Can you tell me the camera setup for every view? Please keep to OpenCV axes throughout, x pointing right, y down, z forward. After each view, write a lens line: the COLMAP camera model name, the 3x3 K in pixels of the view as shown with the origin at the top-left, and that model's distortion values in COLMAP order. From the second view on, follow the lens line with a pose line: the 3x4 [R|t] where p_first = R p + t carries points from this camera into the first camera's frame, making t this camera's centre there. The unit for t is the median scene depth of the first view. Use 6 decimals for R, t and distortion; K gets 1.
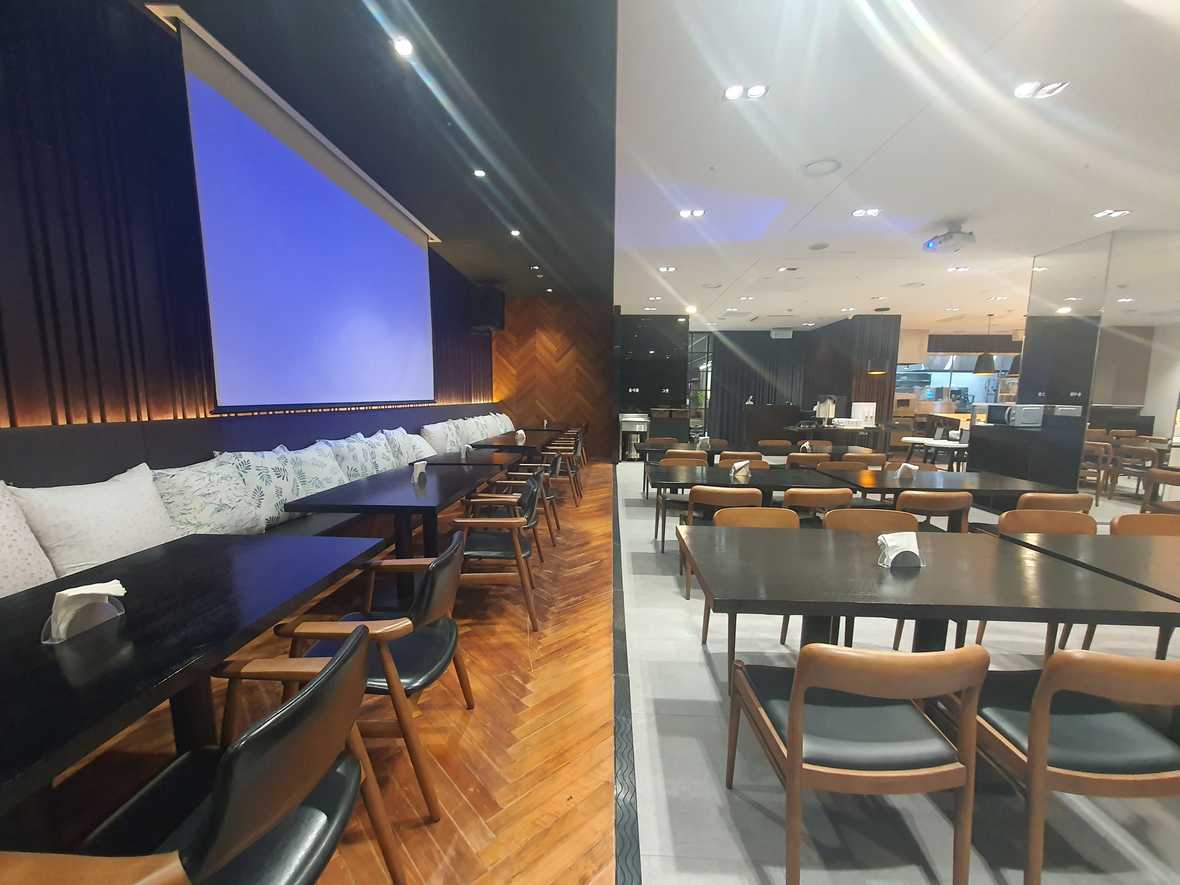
lens RADIAL K [[461.9, 0, 594.7], [0, 461.9, 457.4], [0, 0, 1]] dist [-0.001624, -0.000063]
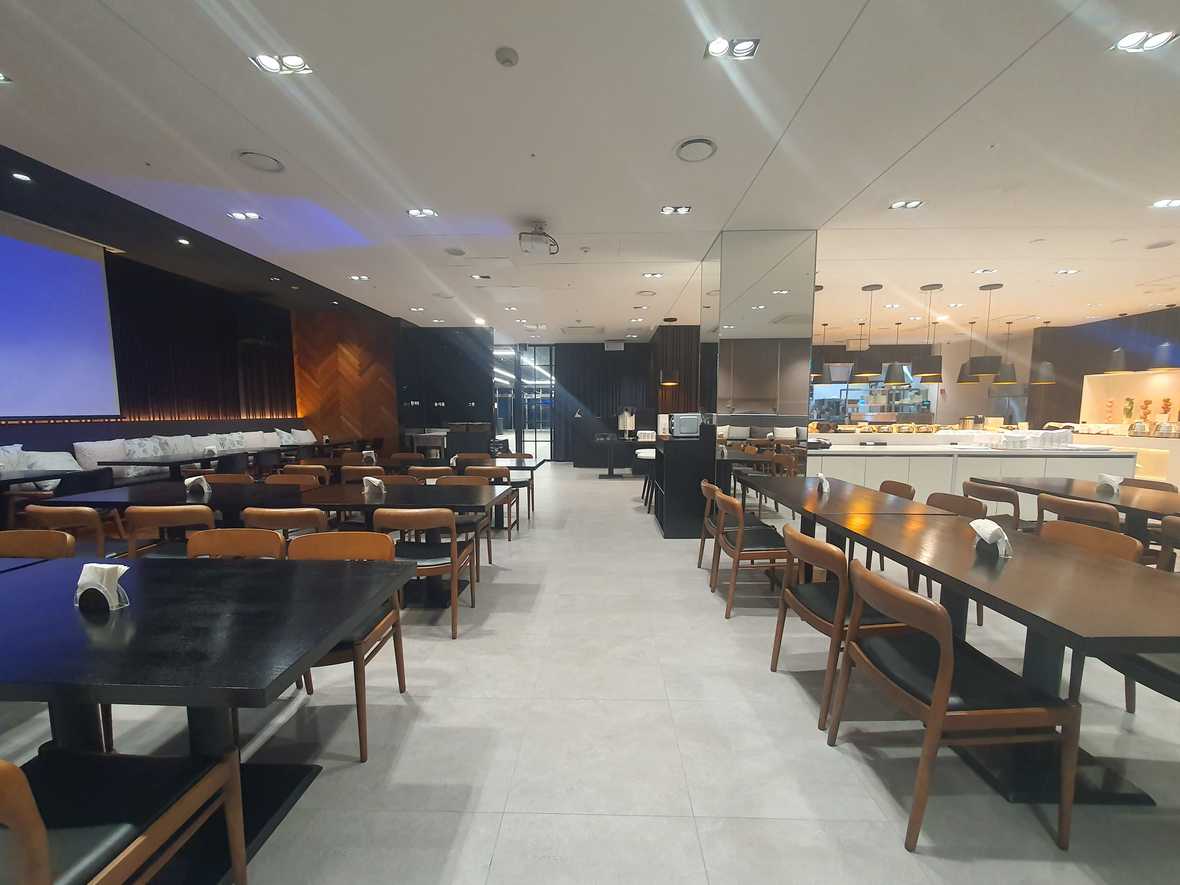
lens RADIAL K [[461.9, 0, 594.7], [0, 461.9, 457.4], [0, 0, 1]] dist [-0.001624, -0.000063]
pose [[0.999758, -0.011945, 0.018458, 0.392431], [0.012552, 0.999373, -0.033105, 0.003238], [-0.018051, 0.033329, 0.999281, 0.024120]]
